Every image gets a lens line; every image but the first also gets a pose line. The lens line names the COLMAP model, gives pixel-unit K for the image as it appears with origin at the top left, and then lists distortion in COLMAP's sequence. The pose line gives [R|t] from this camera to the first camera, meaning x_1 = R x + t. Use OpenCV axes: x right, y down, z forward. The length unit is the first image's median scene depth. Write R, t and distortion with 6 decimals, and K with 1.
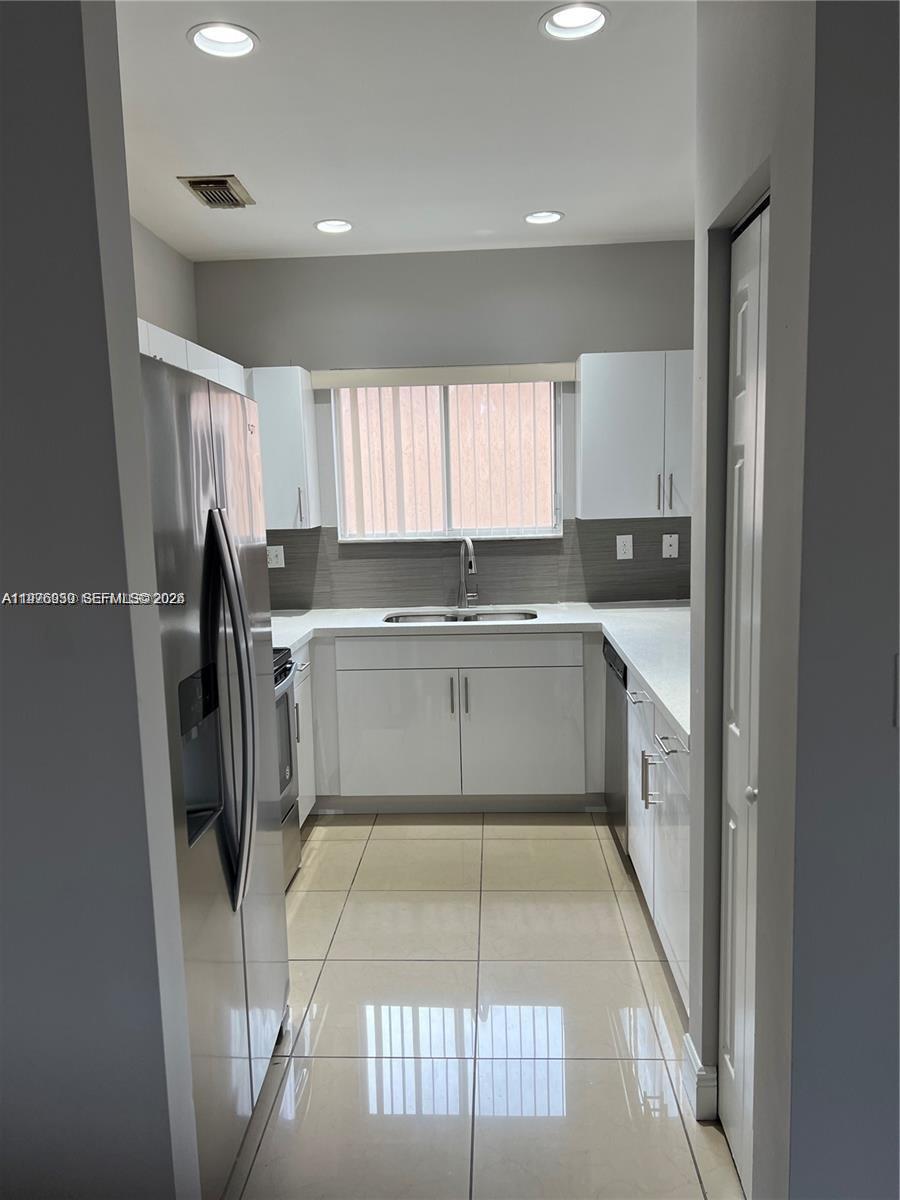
lens RADIAL K [[898.7, 0, 450.4], [0, 898.7, 600.7], [0, 0, 1]] dist [0.050033, -0.062592]
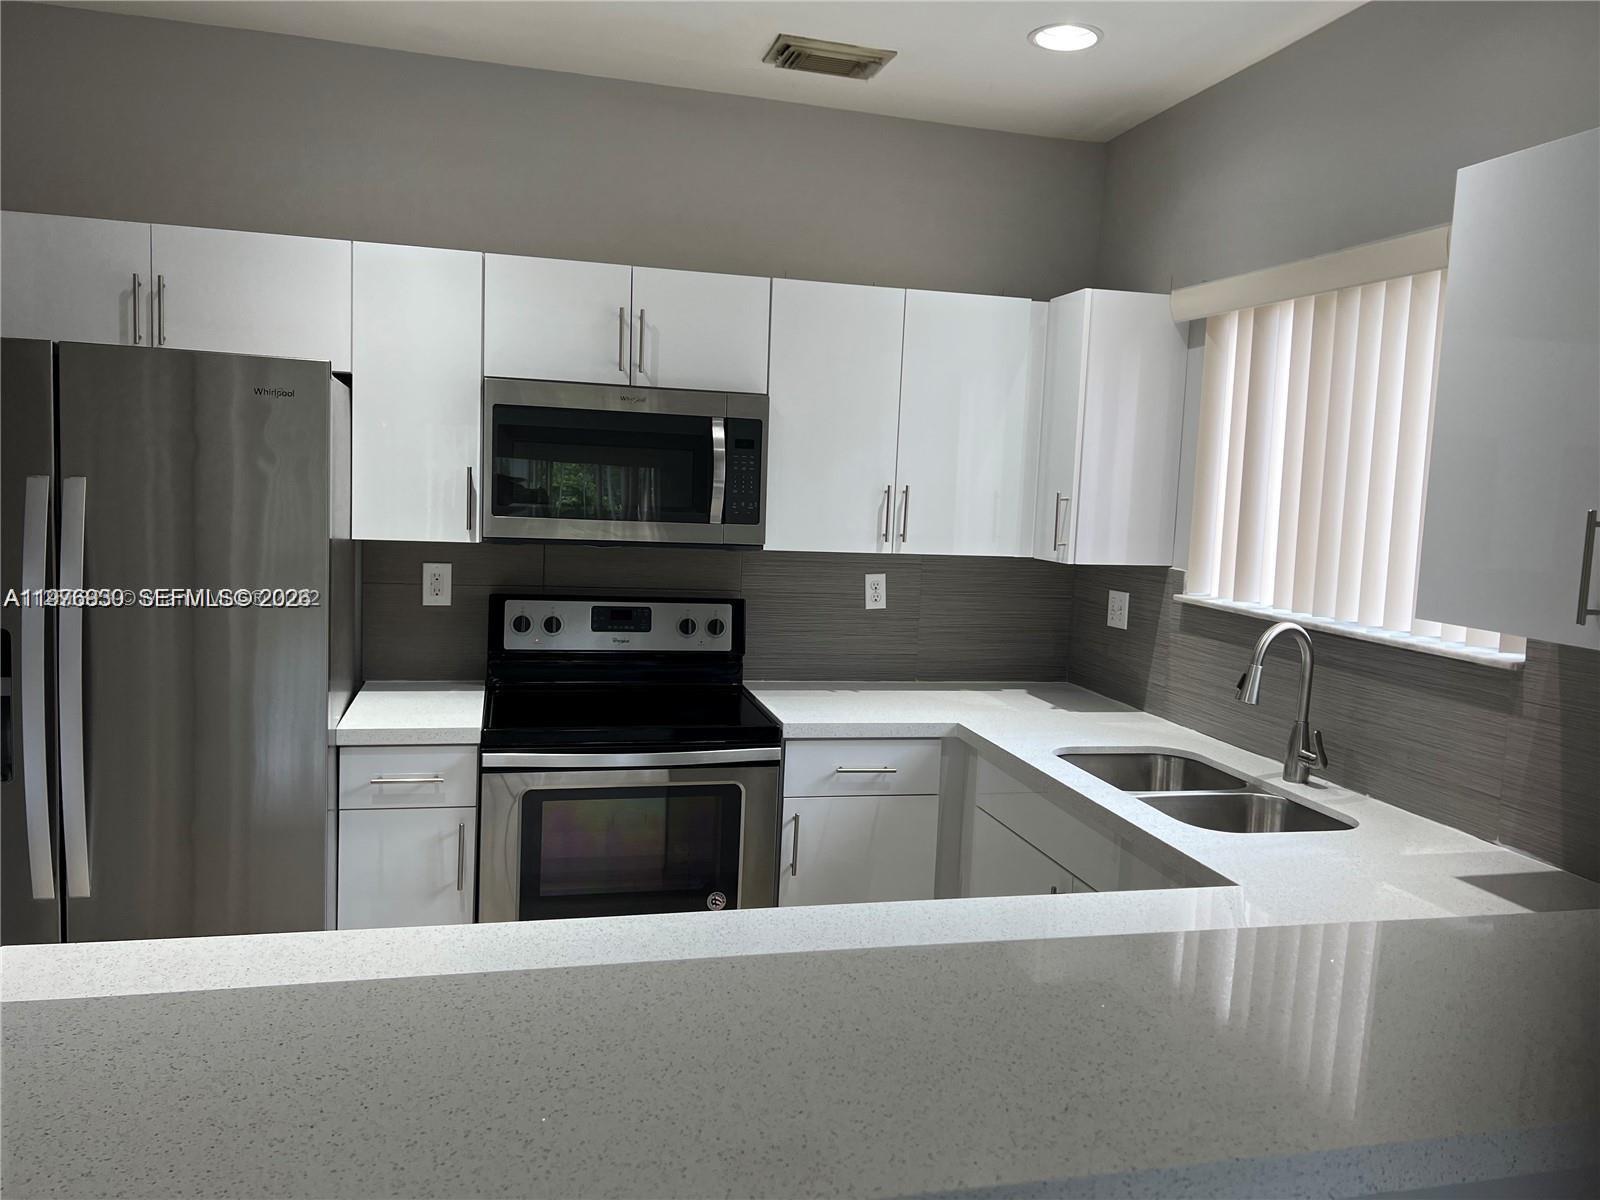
lens RADIAL K [[1198.3, 0, 802.3], [0, 1198.3, 599.2], [0, 0, 1]] dist [0.050033, -0.062592]
pose [[0.297882, 0.138213, -0.944544, 0.491333], [-0.172358, 0.980988, 0.089189, -0.090532], [0.938914, 0.136232, 0.316041, 0.555968]]
